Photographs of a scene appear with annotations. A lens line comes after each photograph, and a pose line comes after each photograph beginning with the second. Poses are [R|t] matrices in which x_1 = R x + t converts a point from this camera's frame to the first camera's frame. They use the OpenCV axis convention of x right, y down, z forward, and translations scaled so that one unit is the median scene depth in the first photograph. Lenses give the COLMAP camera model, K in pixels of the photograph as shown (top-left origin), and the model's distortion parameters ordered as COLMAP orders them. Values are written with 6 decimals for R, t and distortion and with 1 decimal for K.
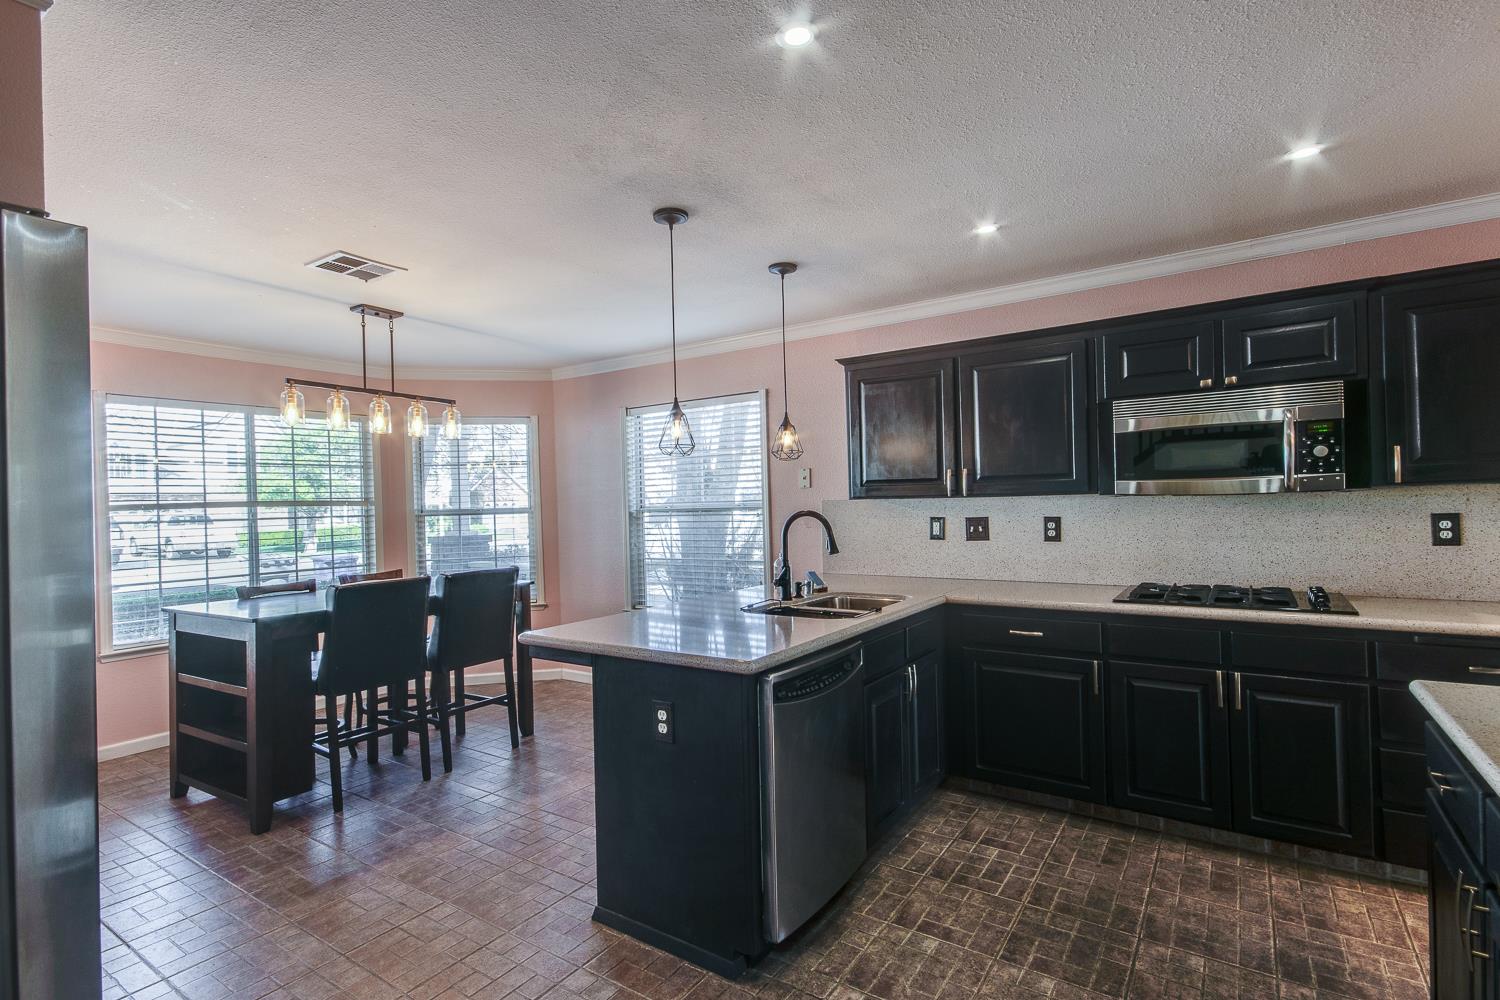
lens RADIAL K [[725.3, 0, 750.0], [0, 725.3, 500.0], [0, 0, 1]] dist [0.026589, 0.000326]
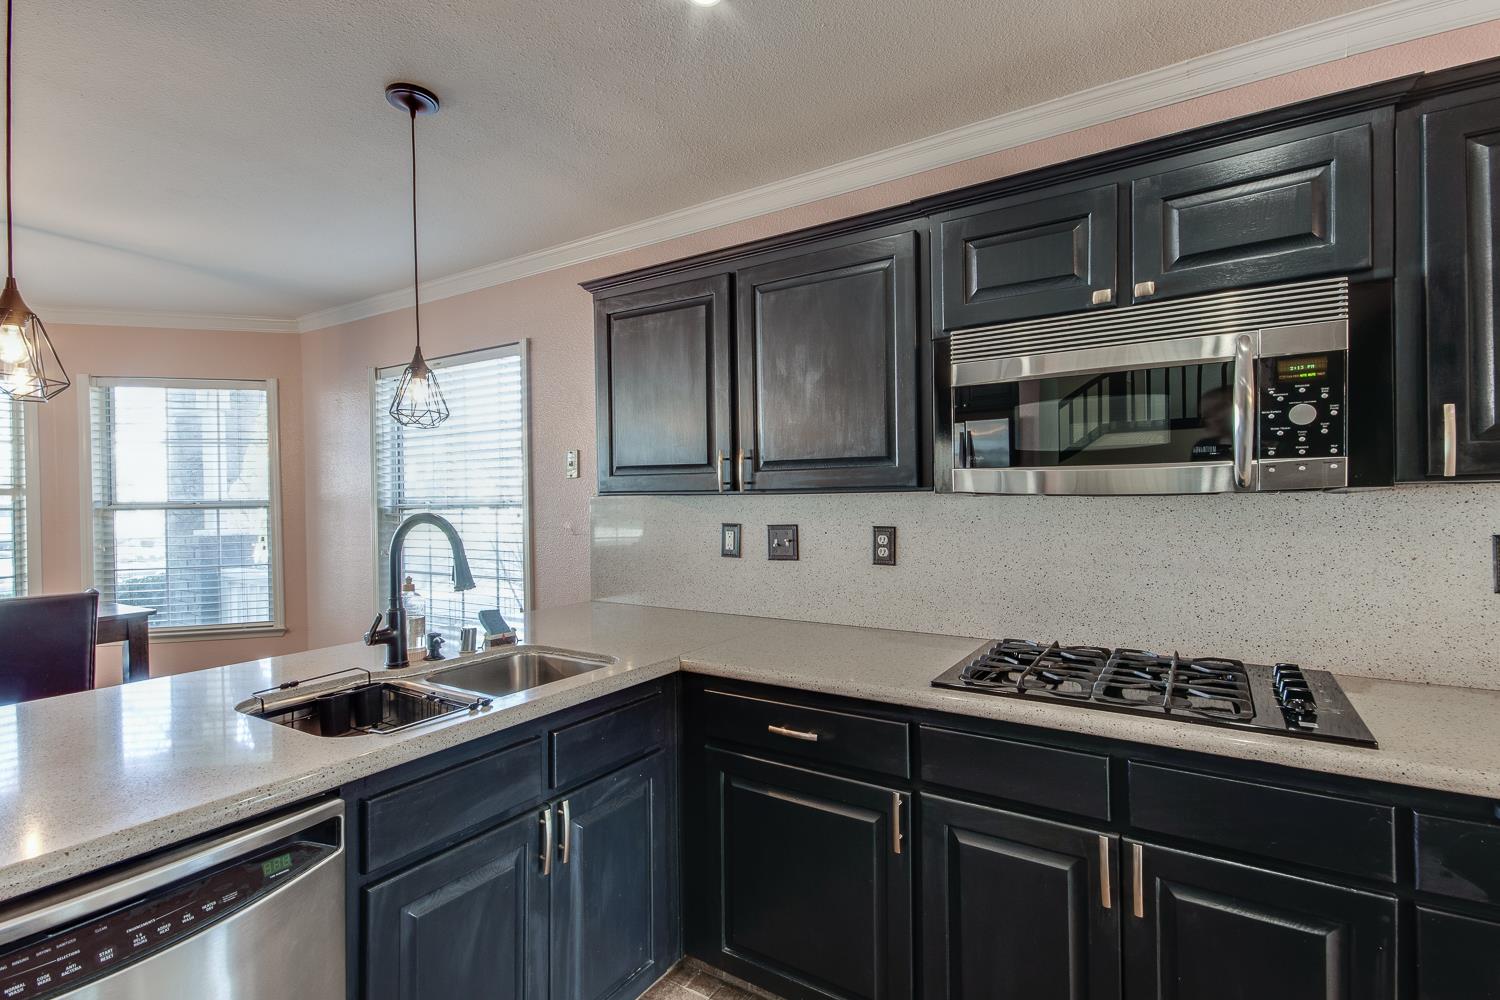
lens RADIAL K [[703.6, 0, 750.0], [0, 703.6, 500.0], [0, 0, 1]] dist [0.016114, 0.000182]
pose [[0.999649, 0.012996, 0.023108, 0.338474], [-0.013146, 0.999893, 0.006359, -0.003162], [-0.023023, -0.006661, 0.999713, 0.459565]]
